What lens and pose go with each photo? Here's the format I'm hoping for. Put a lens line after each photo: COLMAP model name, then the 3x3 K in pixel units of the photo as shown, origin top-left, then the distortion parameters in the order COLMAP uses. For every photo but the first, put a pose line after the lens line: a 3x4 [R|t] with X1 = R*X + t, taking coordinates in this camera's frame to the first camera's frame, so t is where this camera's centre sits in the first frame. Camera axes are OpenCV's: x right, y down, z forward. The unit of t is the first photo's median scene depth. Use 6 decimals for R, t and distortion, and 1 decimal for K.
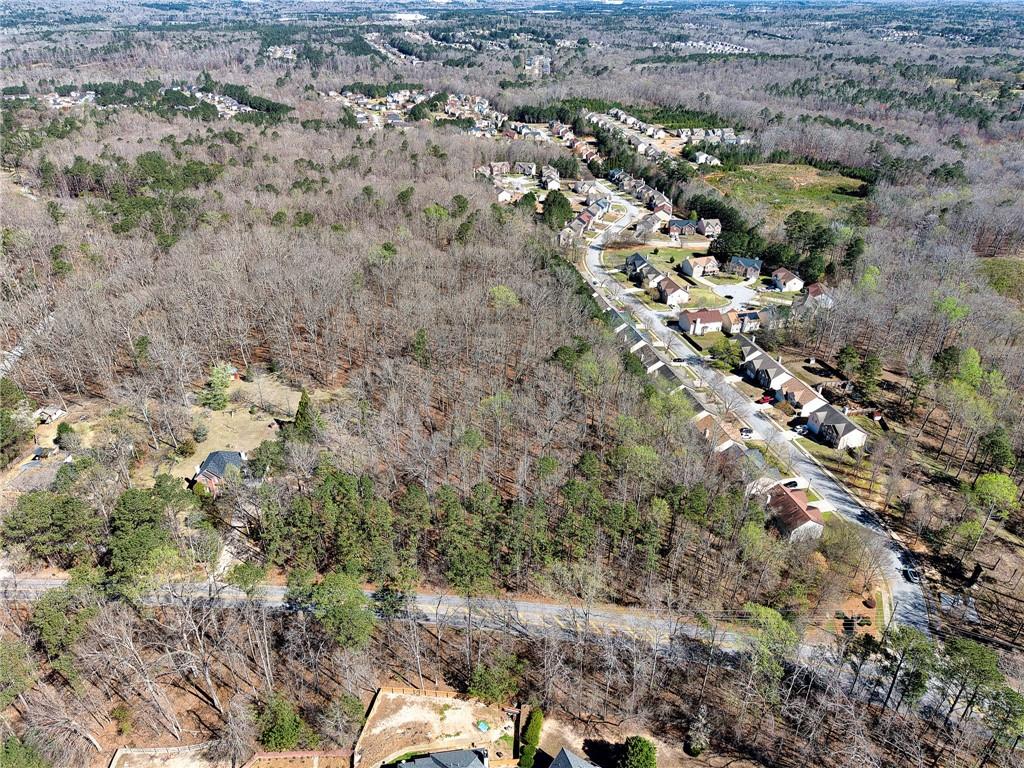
lens RADIAL K [[693.8, 0, 502.5], [0, 693.8, 381.7], [0, 0, 1]] dist [0.011342, -0.009705]
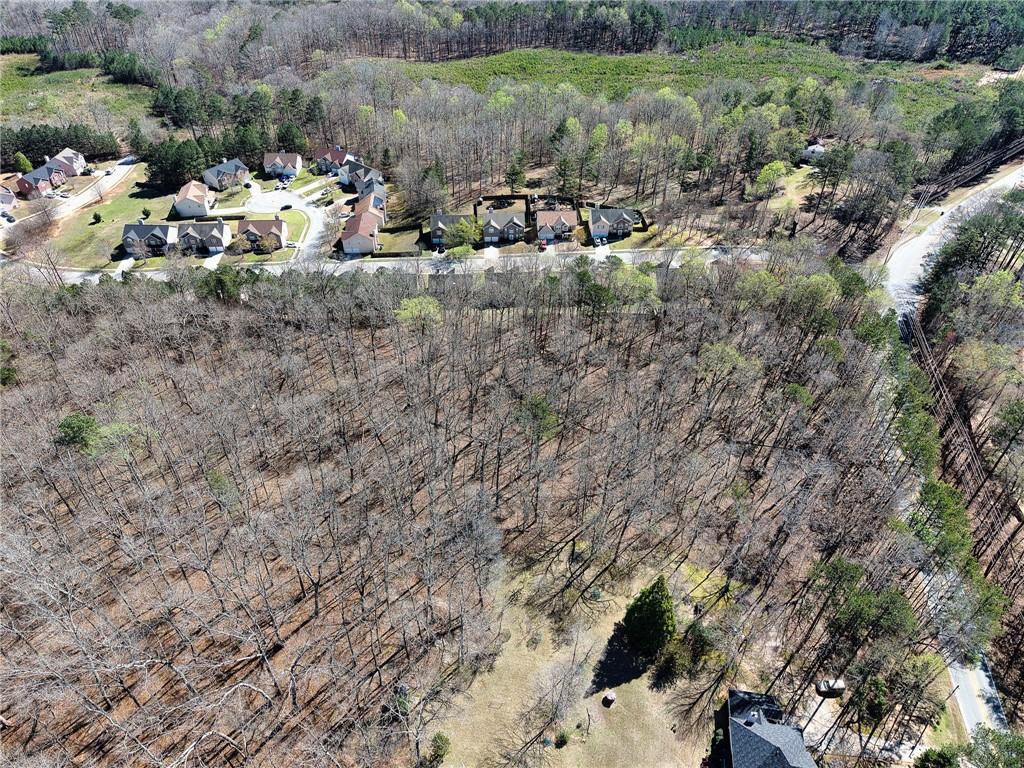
lens RADIAL K [[693.8, 0, 502.5], [0, 693.8, 381.7], [0, 0, 1]] dist [0.011342, -0.009705]
pose [[0.174451, -0.638530, 0.749564, -0.295330], [0.478209, 0.720376, 0.502369, -0.209360], [-0.860746, 0.270809, 0.431021, 0.388111]]
